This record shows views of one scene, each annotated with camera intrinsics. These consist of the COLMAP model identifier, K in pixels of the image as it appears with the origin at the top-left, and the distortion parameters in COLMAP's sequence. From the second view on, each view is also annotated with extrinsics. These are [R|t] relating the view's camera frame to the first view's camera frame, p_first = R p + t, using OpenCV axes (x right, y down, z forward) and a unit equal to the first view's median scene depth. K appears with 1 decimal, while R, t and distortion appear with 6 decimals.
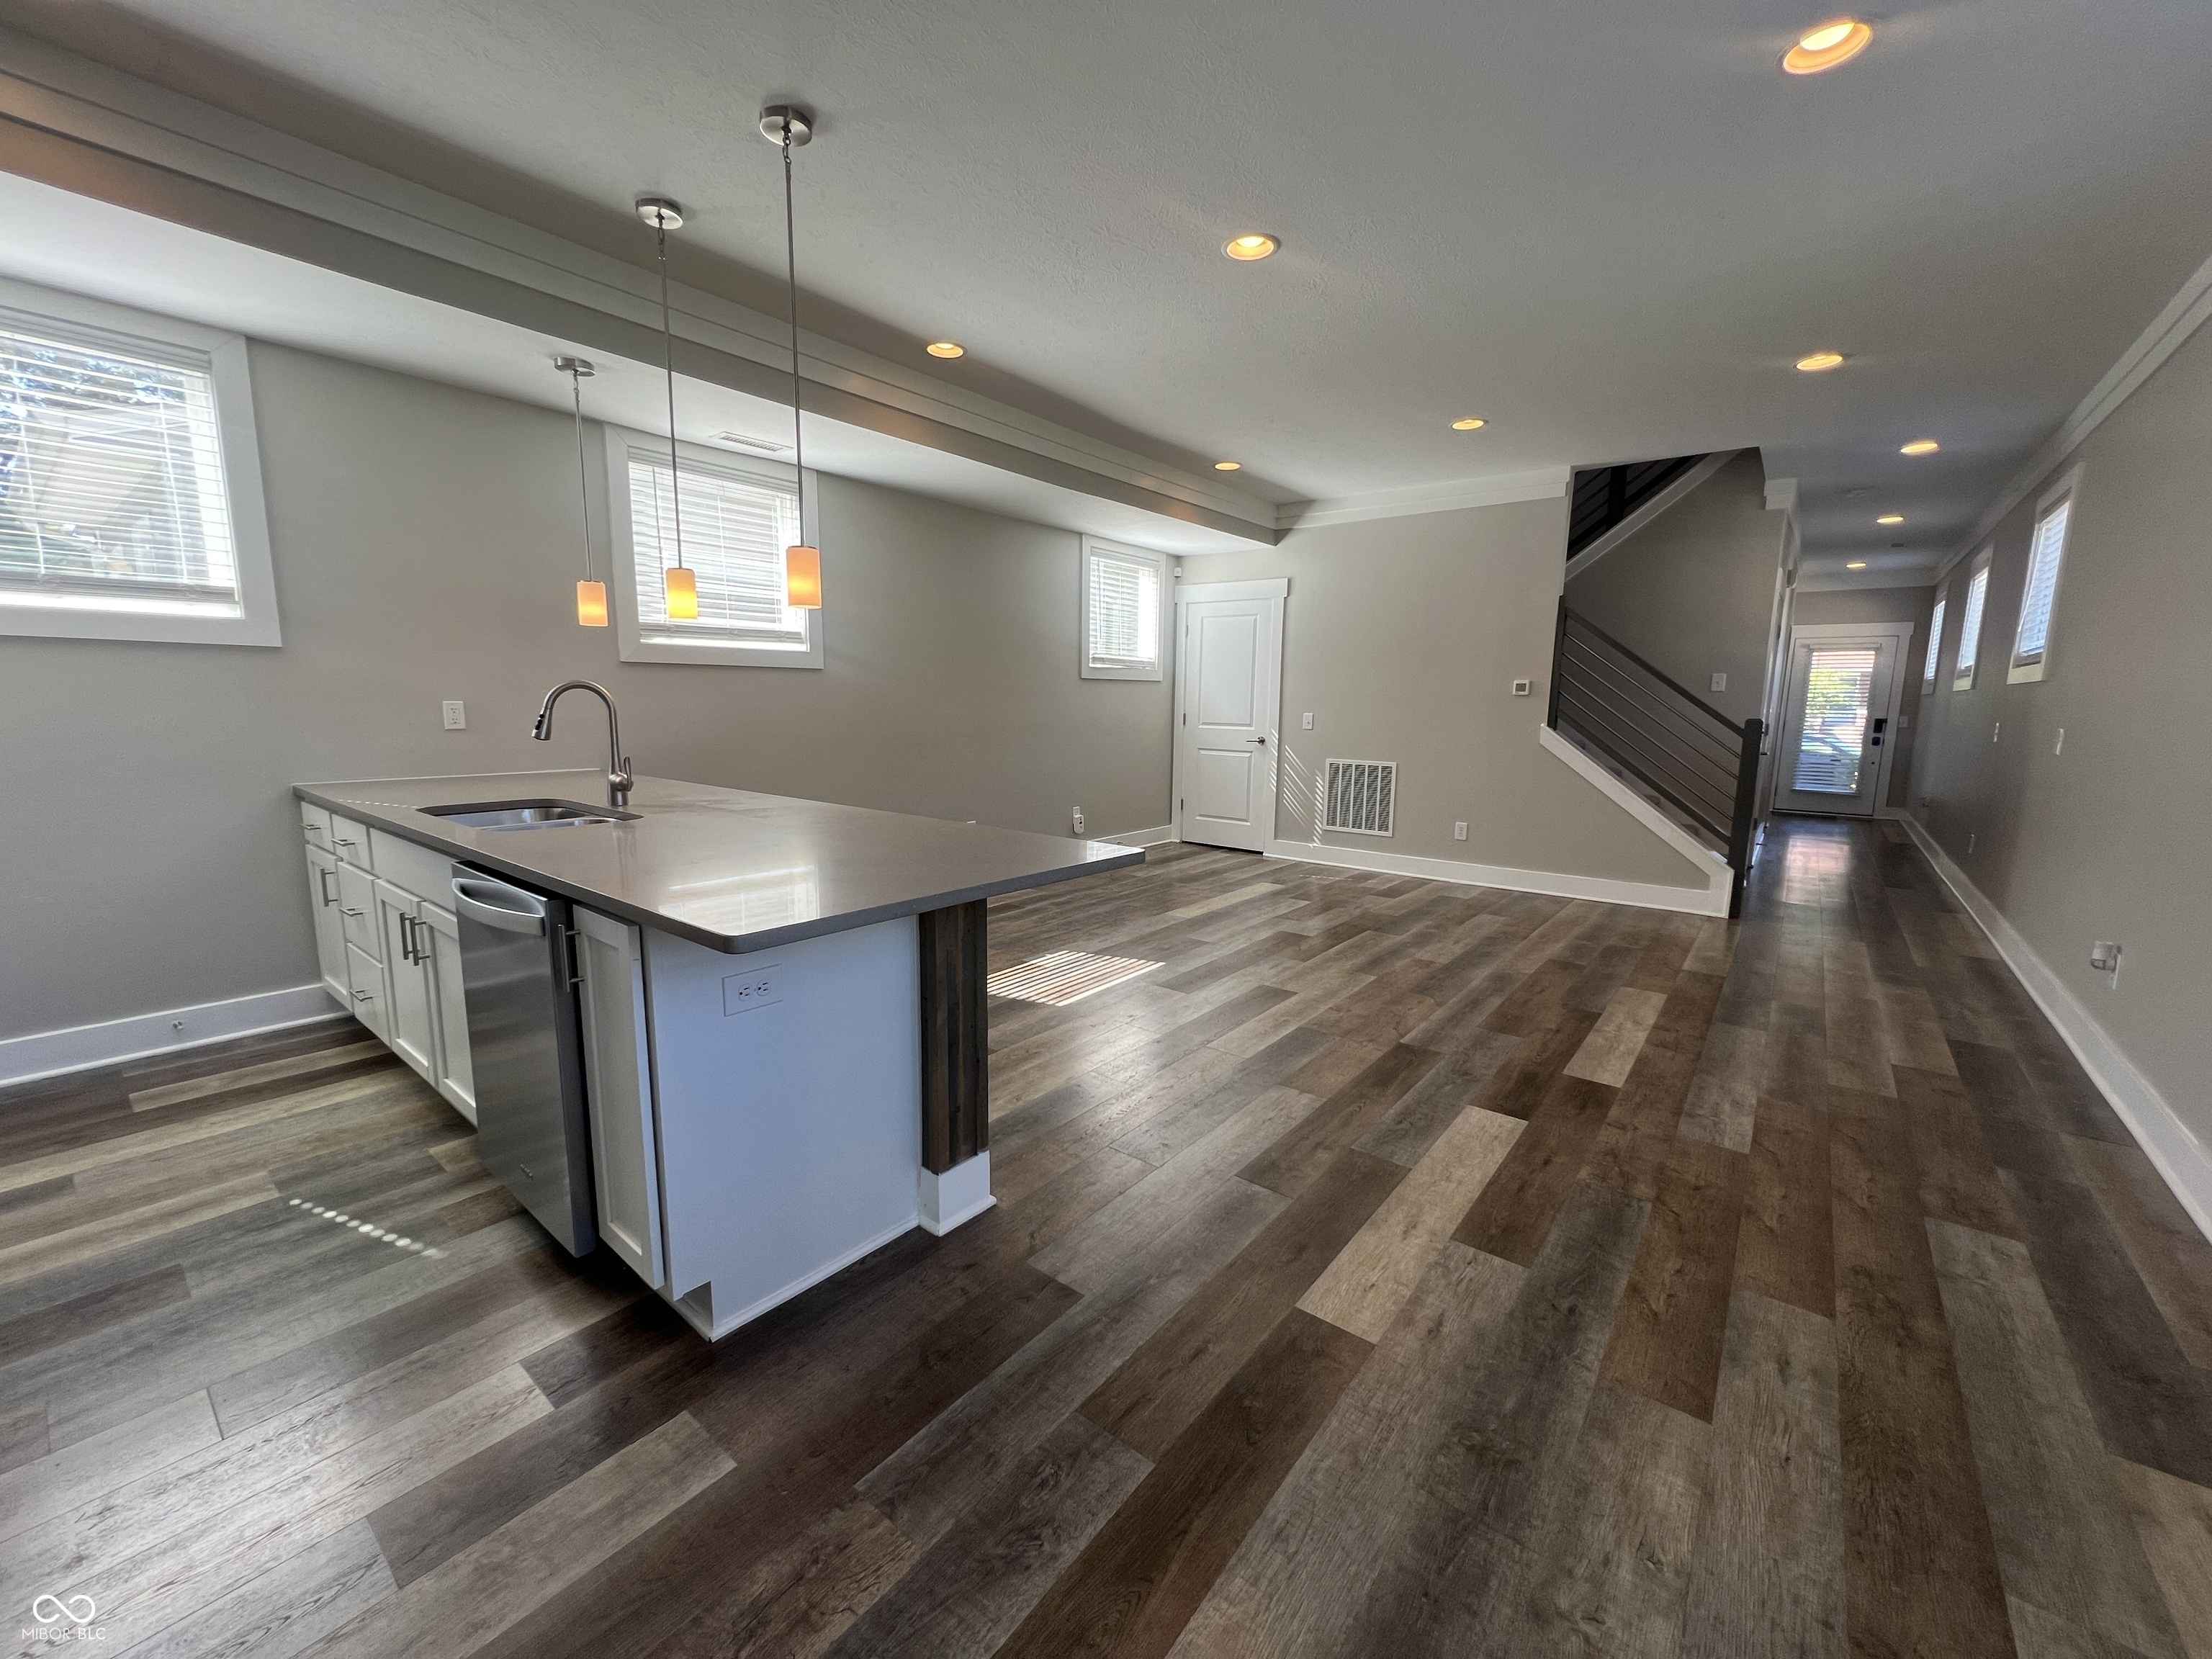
lens RADIAL K [[882.2, 0, 1110.3], [0, 882.2, 822.7], [0, 0, 1]] dist [-0.001394, 0.000990]
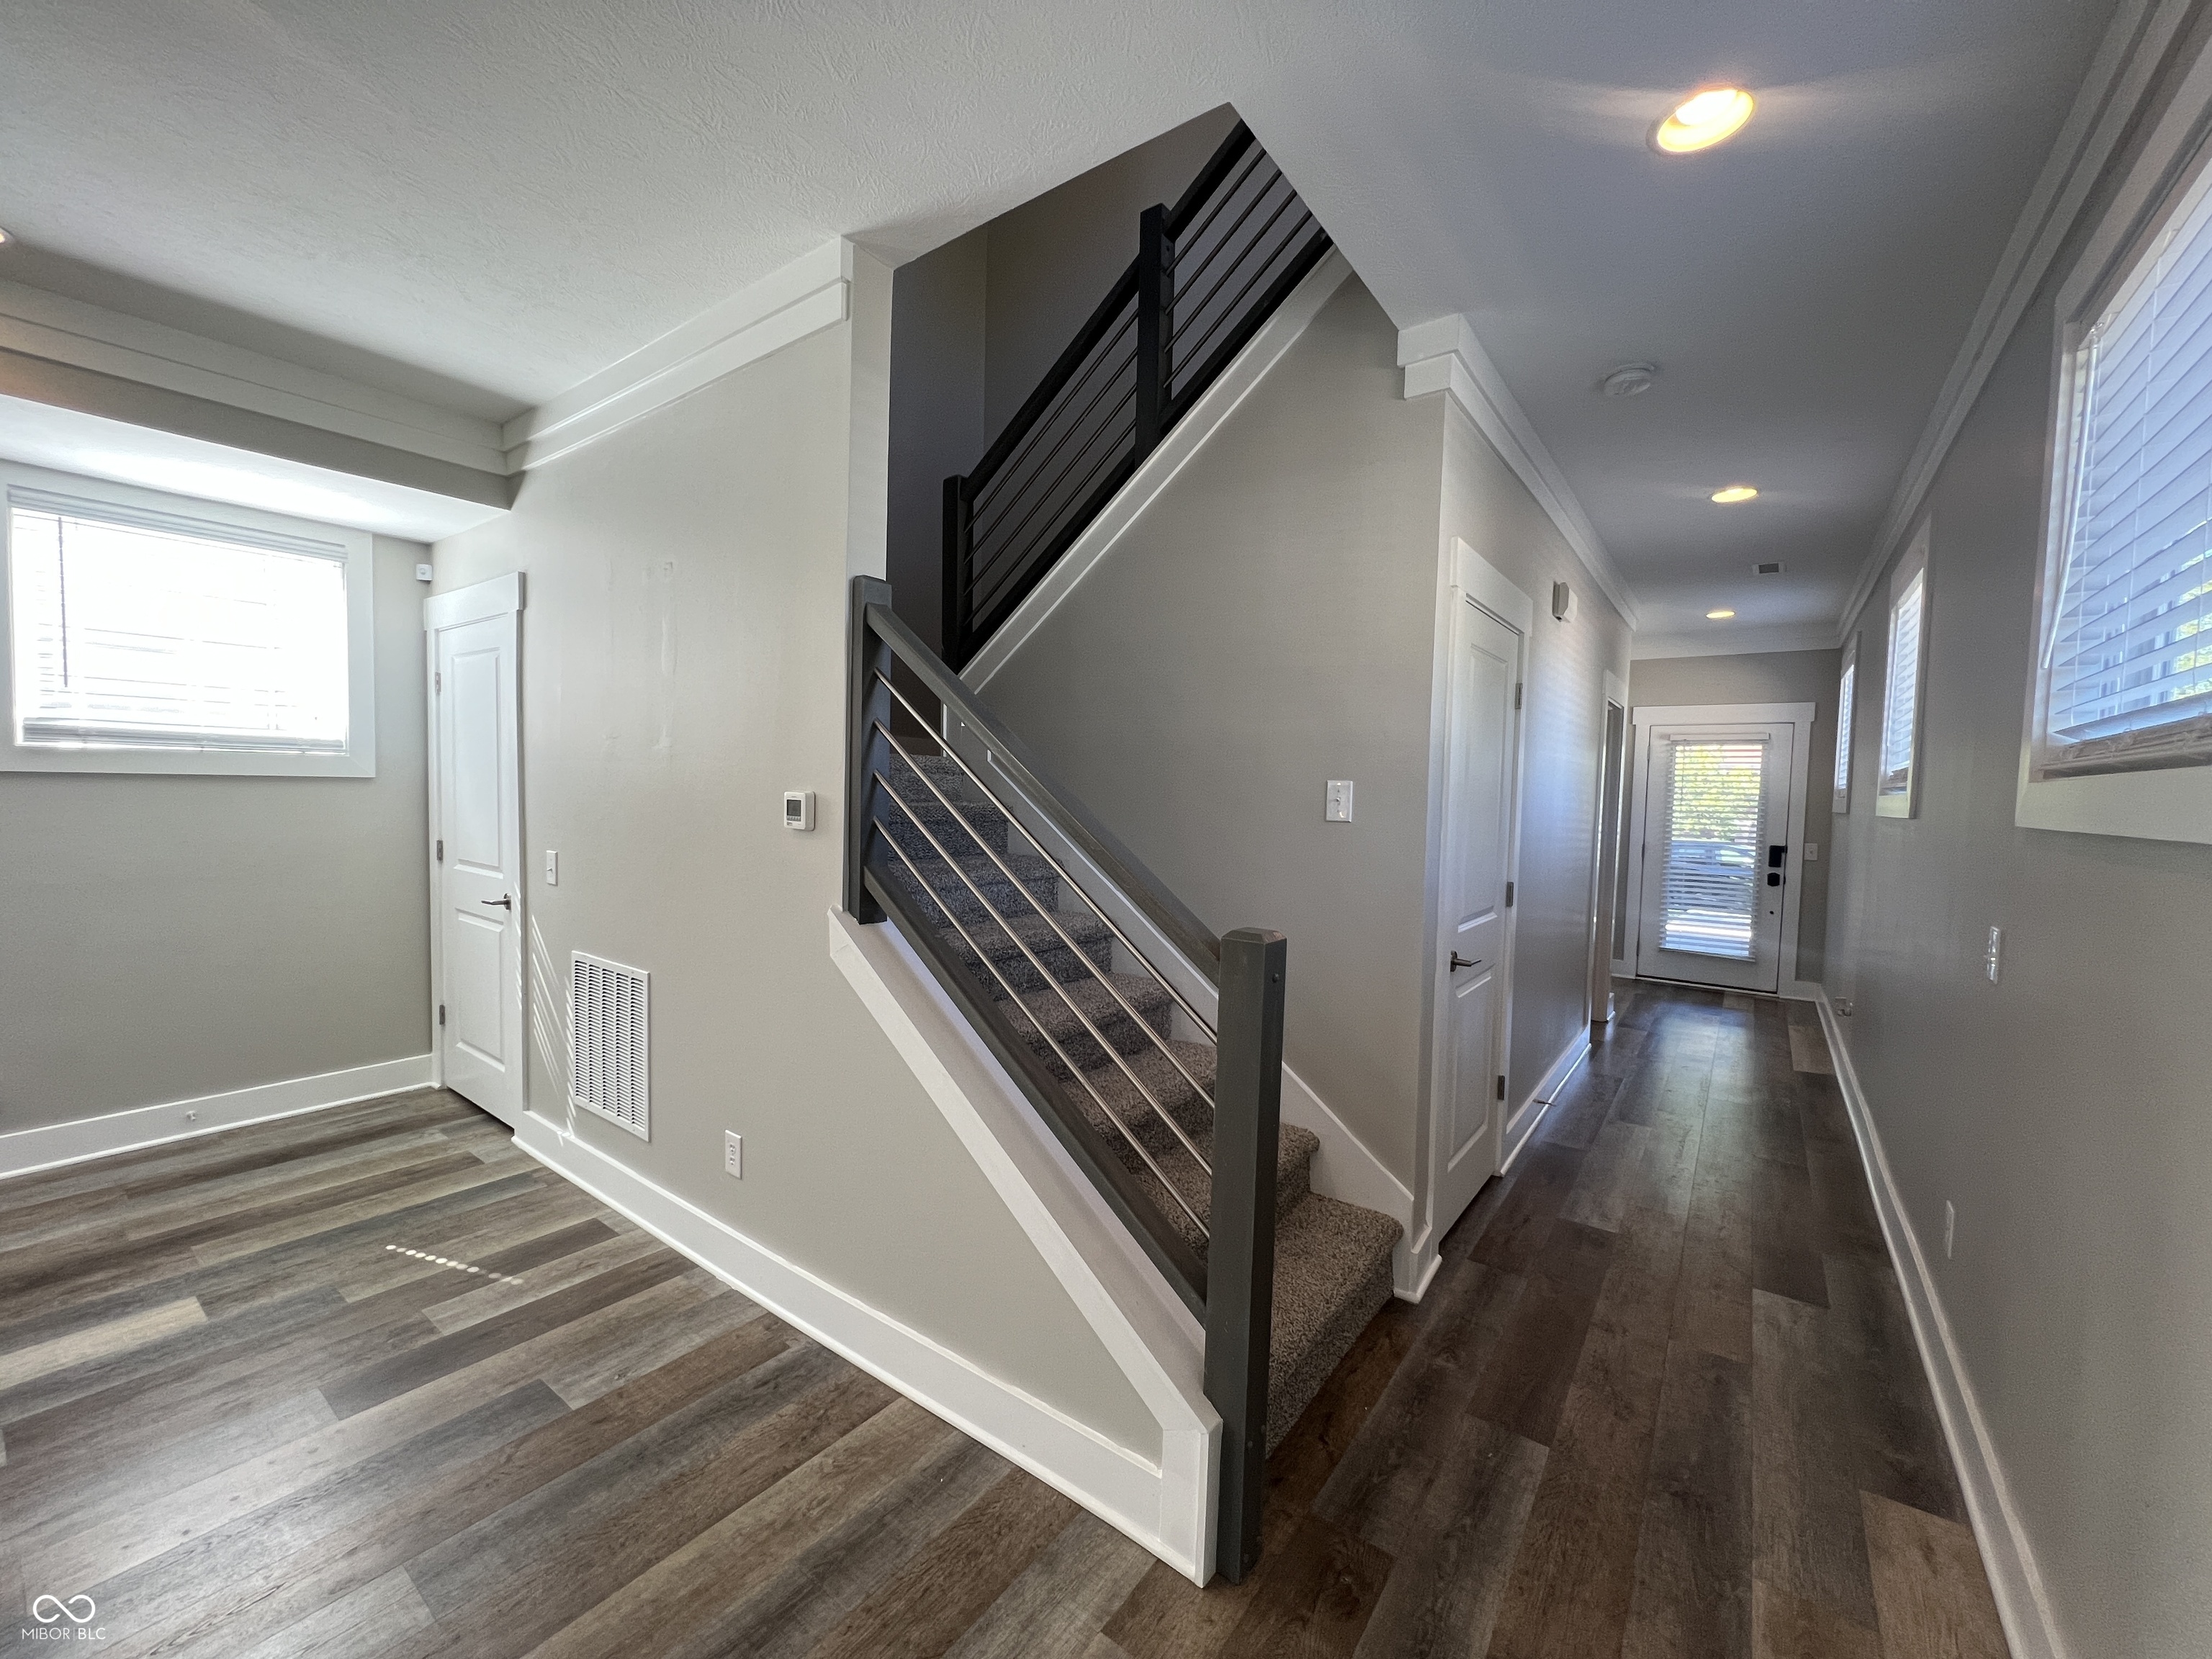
lens RADIAL K [[882.2, 0, 1107.9], [0, 882.2, 822.9], [0, 0, 1]] dist [-0.001394, 0.000990]
pose [[0.999330, 0.011299, 0.034803, 0.759423], [-0.007739, 0.994881, -0.100760, -0.140969], [-0.035763, 0.100423, 0.994302, 0.781819]]
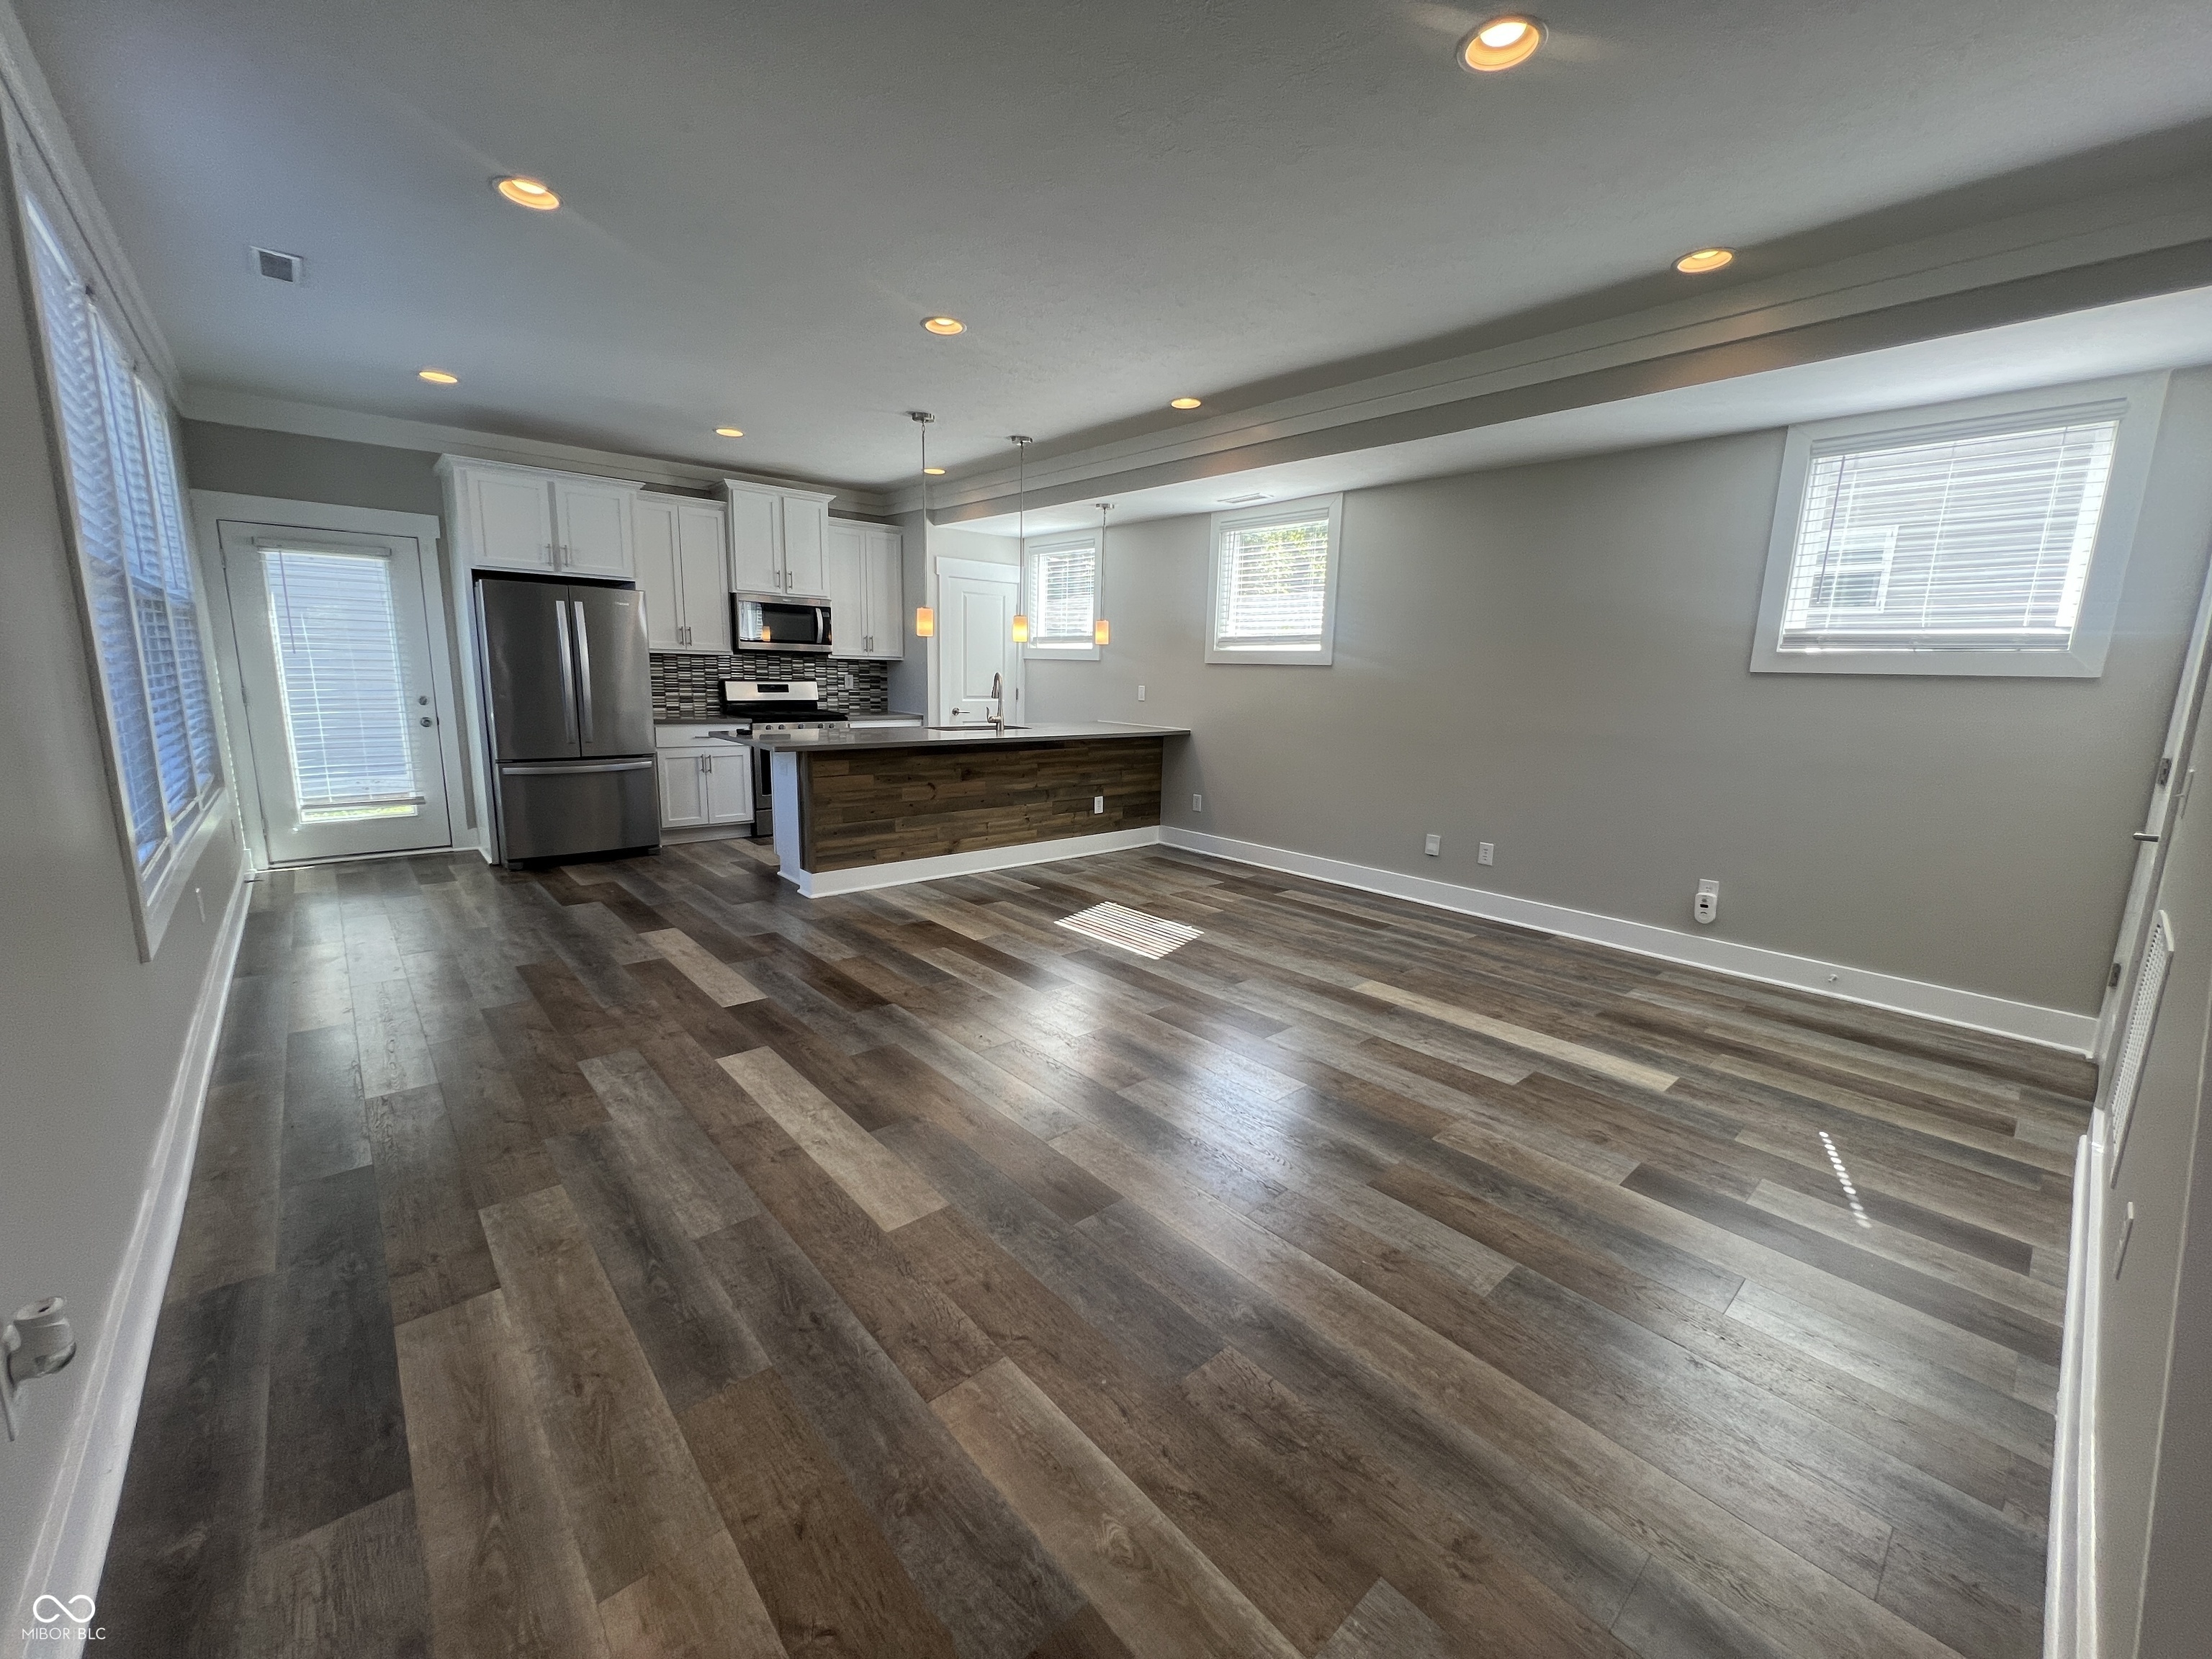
lens RADIAL K [[882.2, 0, 1102.9], [0, 882.2, 823.8], [0, 0, 1]] dist [-0.001394, 0.000990]
pose [[-0.174701, 0.153494, -0.972584, 0.933110], [-0.168643, 0.968513, 0.183144, -0.144271], [0.970072, 0.196015, -0.143314, 0.983579]]
